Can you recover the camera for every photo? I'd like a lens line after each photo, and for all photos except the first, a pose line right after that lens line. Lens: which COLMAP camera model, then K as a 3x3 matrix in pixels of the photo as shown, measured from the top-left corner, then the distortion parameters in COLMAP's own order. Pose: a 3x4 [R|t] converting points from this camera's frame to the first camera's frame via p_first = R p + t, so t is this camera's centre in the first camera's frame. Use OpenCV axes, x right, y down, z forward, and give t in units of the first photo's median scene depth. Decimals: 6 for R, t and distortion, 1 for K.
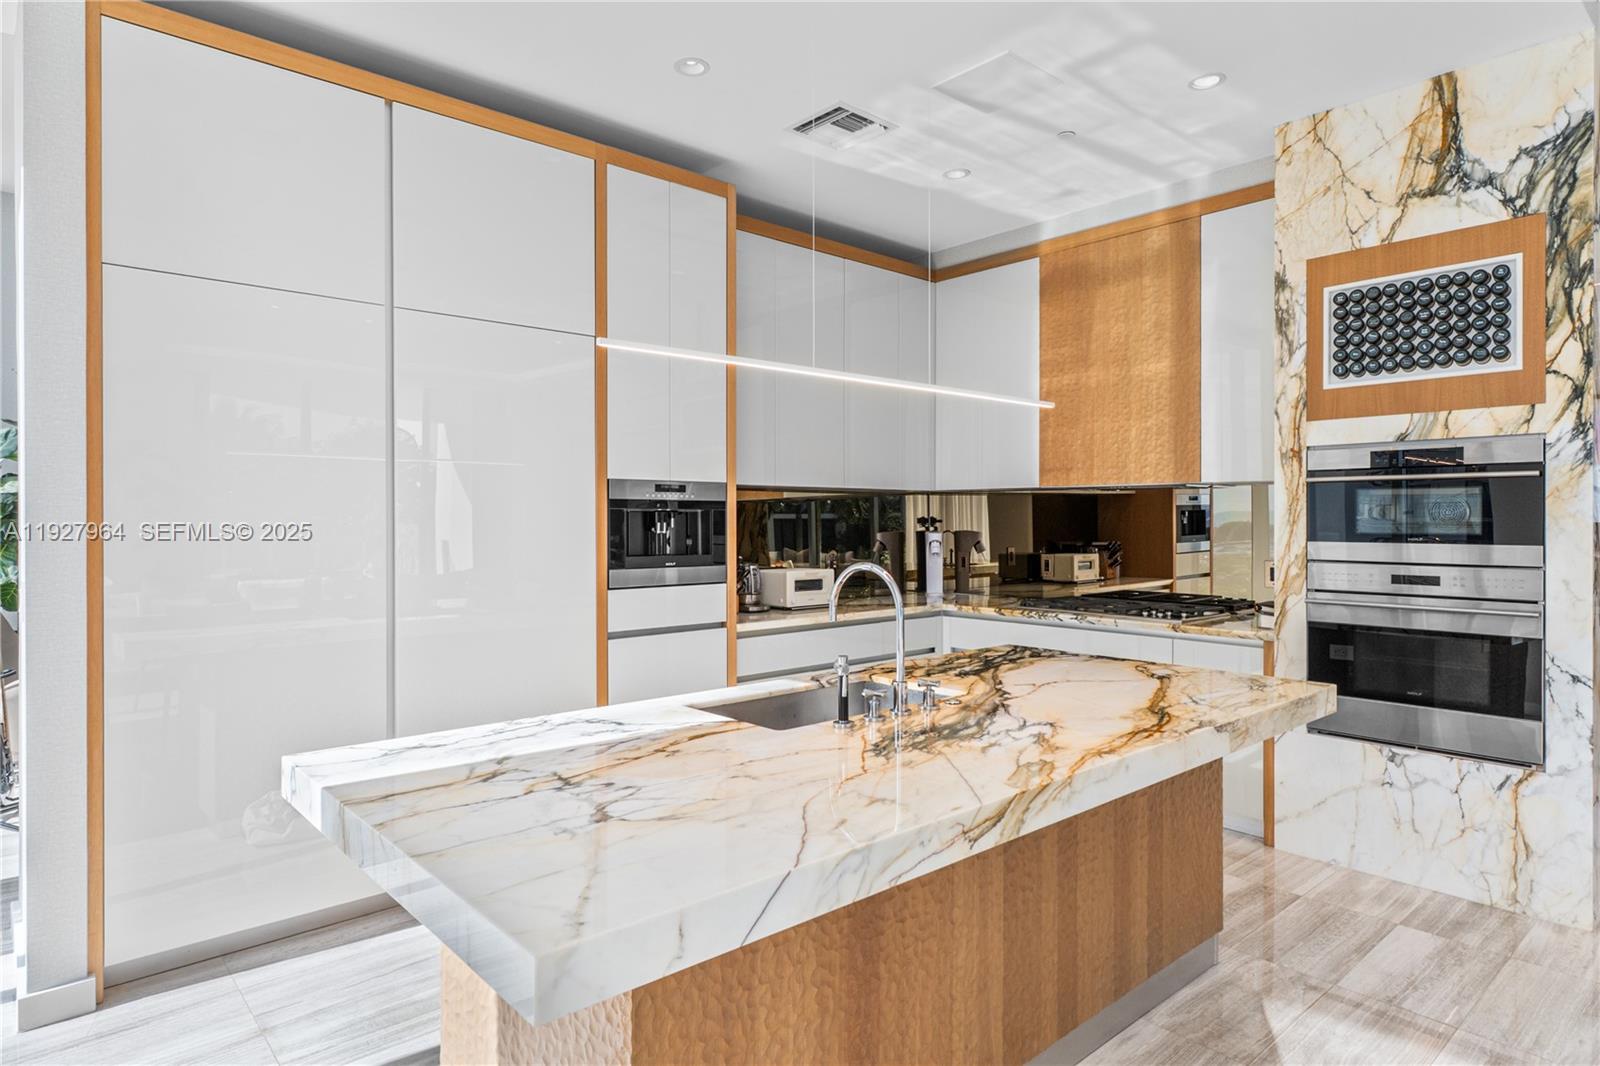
lens RADIAL K [[909.2, 0, 795.3], [0, 909.2, 524.7], [0, 0, 1]] dist [-0.000673, -0.000949]
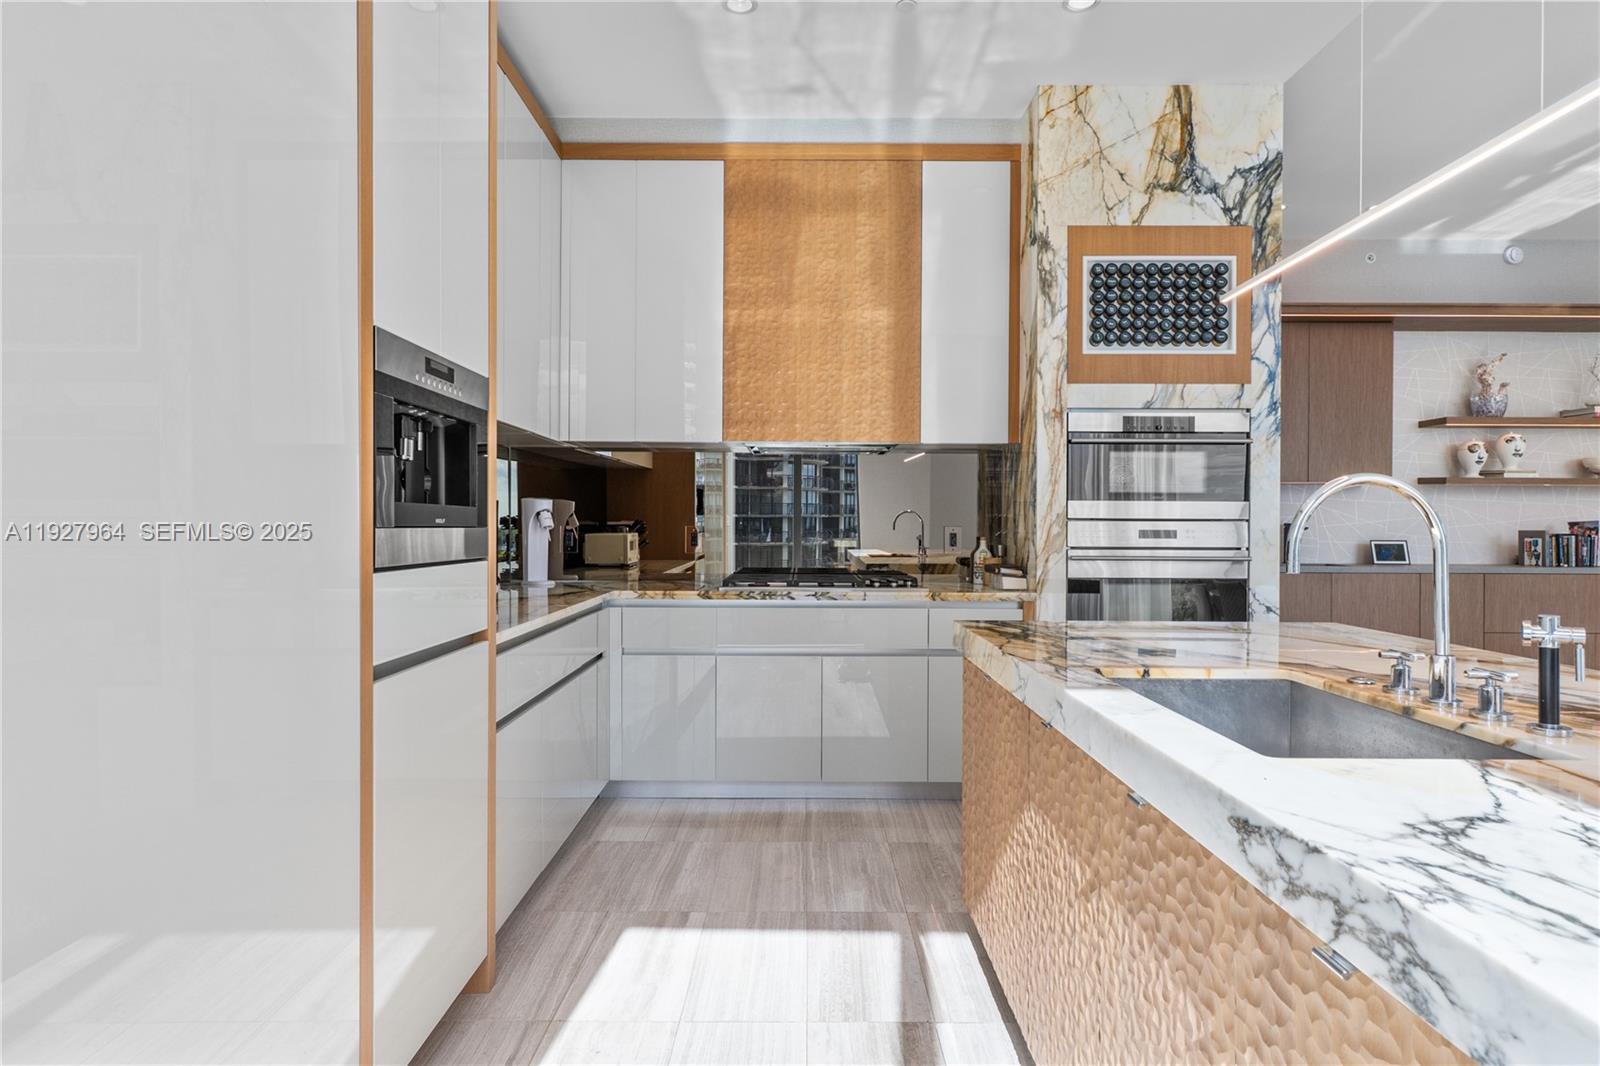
lens RADIAL K [[908.4, 0, 800.0], [0, 908.4, 533.0], [0, 0, 1]] dist [-0.001911, 0.000047]
pose [[0.666056, -0.003490, 0.745893, -0.411158], [-0.000866, 0.999985, 0.005453, 0.050741], [-0.745901, -0.004278, 0.666043, 0.551938]]
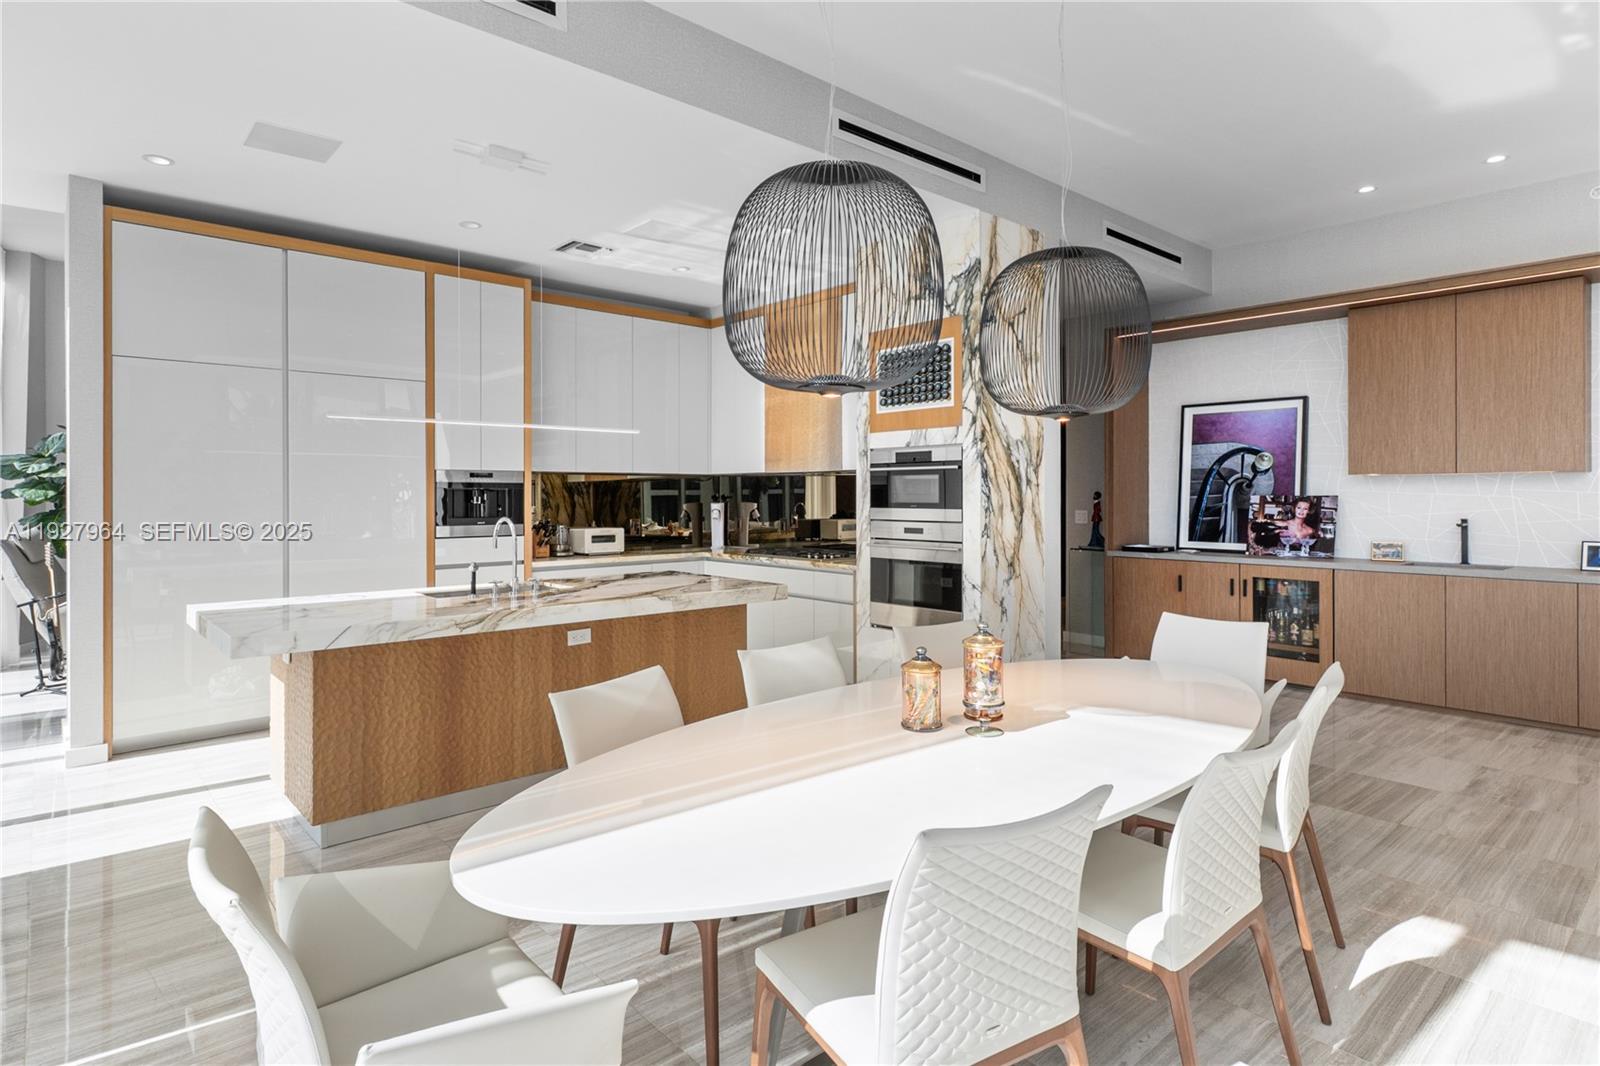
lens RADIAL K [[849.1, 0, 802.4], [0, 849.1, 496.2], [0, 0, 1]] dist [0.000573, 0.000383]
pose [[0.999991, -0.001932, 0.003772, 0.446065], [0.001944, 0.999993, -0.003250, 0.002581], [-0.003765, 0.003258, 0.999988, -0.513817]]
